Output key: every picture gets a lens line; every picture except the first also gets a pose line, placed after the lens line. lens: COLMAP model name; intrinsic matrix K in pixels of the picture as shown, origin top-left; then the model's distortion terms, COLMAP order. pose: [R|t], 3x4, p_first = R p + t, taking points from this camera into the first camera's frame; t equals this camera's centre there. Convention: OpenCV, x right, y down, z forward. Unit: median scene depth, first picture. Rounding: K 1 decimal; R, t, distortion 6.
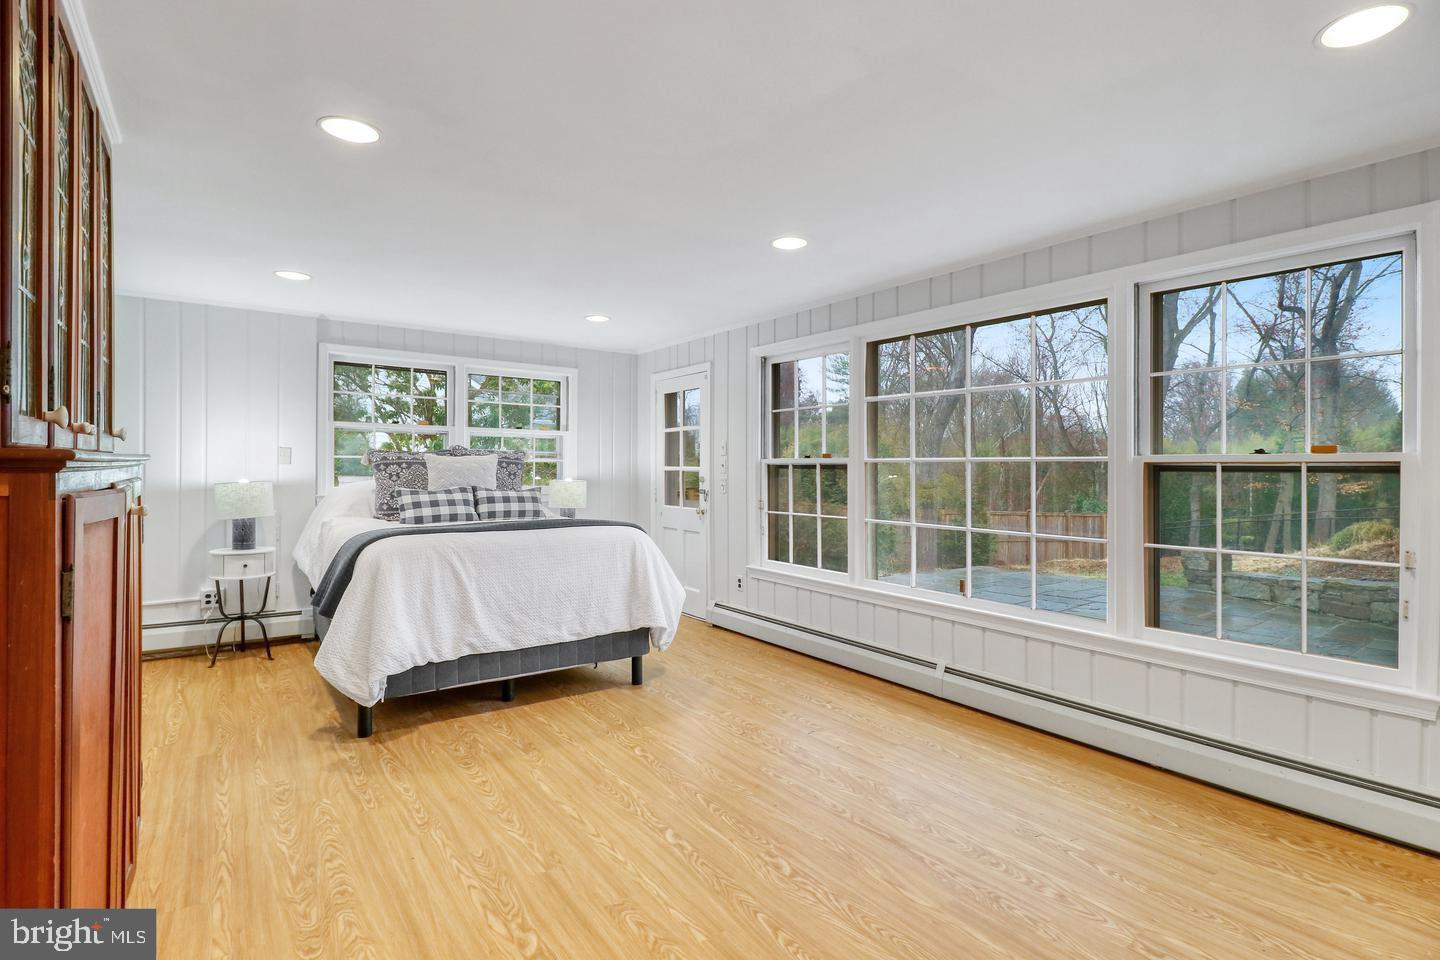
lens RADIAL K [[696.5, 0, 724.4], [0, 696.5, 470.3], [0, 0, 1]] dist [-0.020849, -0.000877]
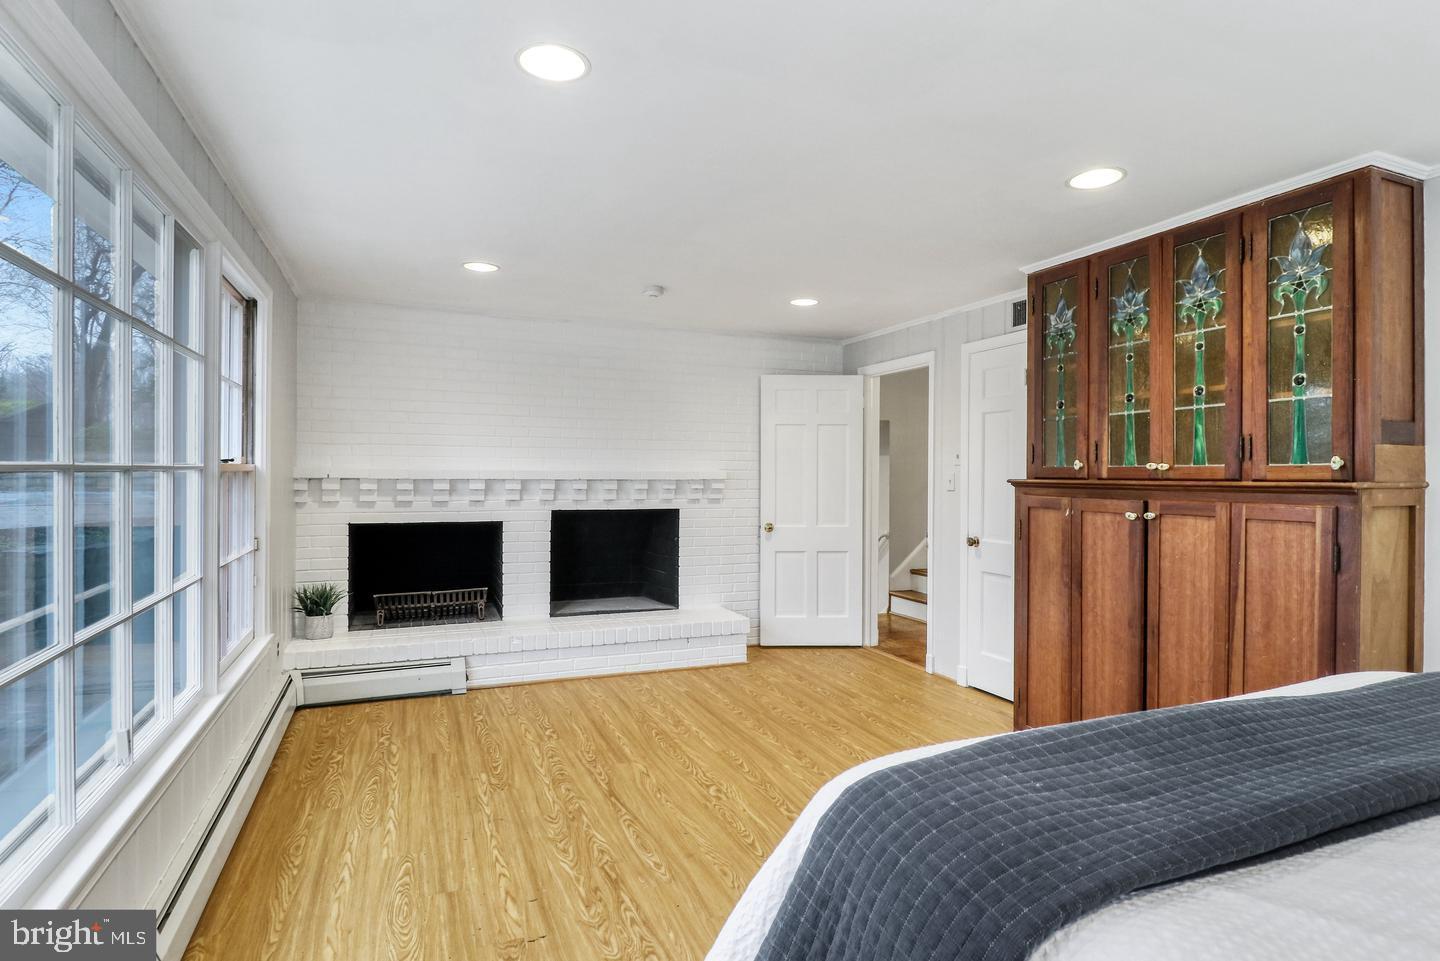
lens RADIAL K [[747.7, 0, 723.1], [0, 747.7, 477.2], [0, 0, 1]] dist [0.006455, -0.002460]
pose [[-0.970347, -0.016503, 0.241154, -0.171911], [-0.013239, 0.999798, 0.015147, -0.024370], [-0.241355, 0.011505, -0.970369, 1.547681]]
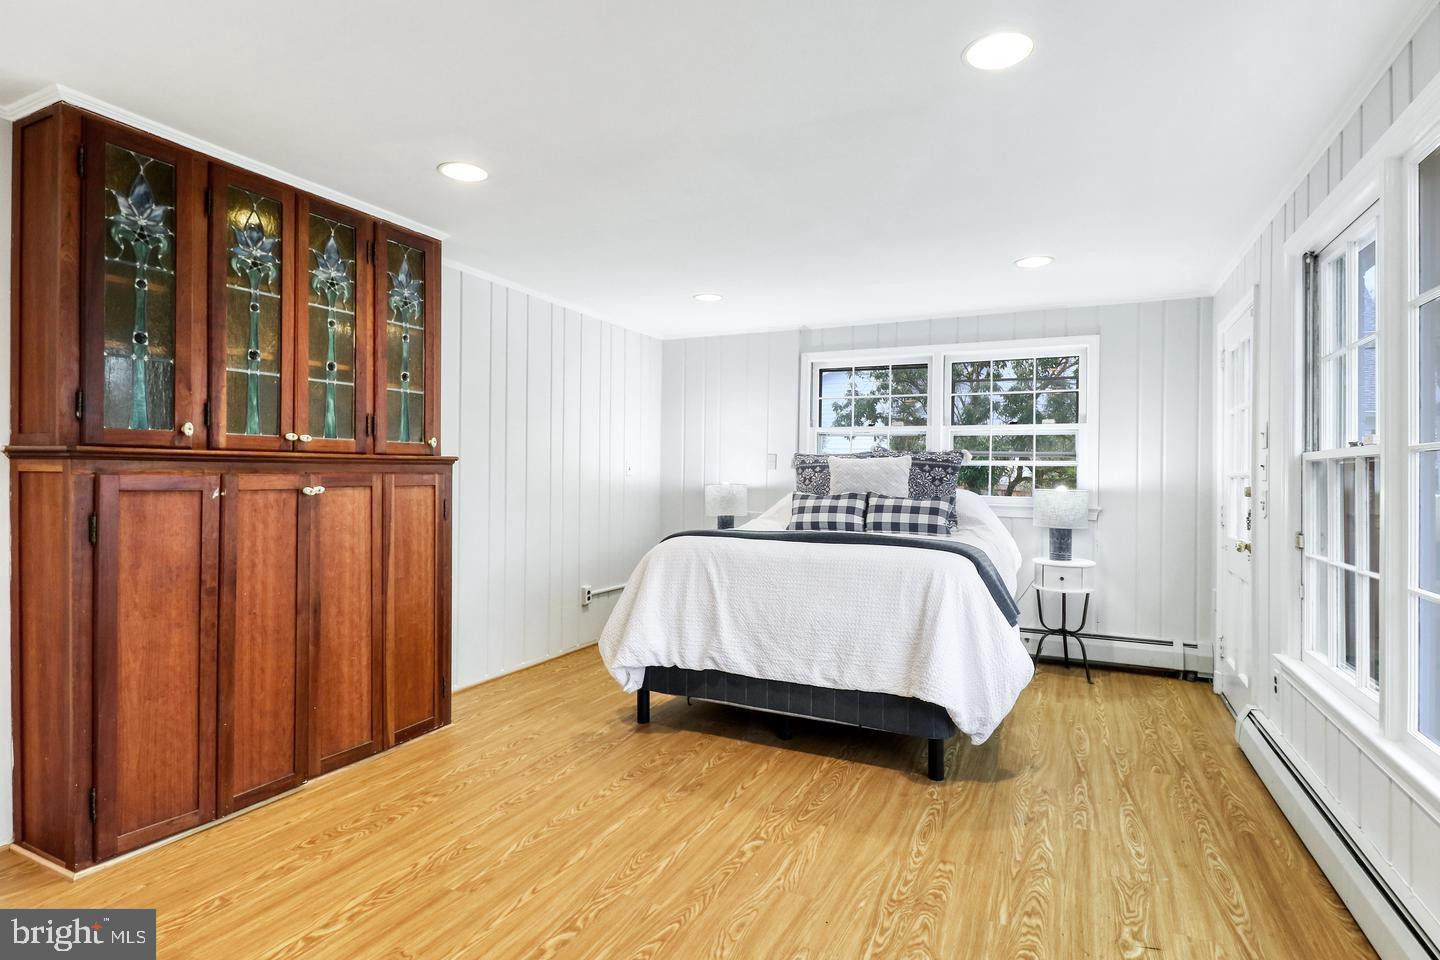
lens RADIAL K [[747.7, 0, 709.0], [0, 747.7, 469.3], [0, 0, 1]] dist [0.006455, -0.002460]
pose [[0.463142, -0.009109, -0.886237, 0.522075], [-0.010300, 0.999824, -0.015659, 0.014727], [0.886224, 0.016381, 0.462966, 0.534918]]
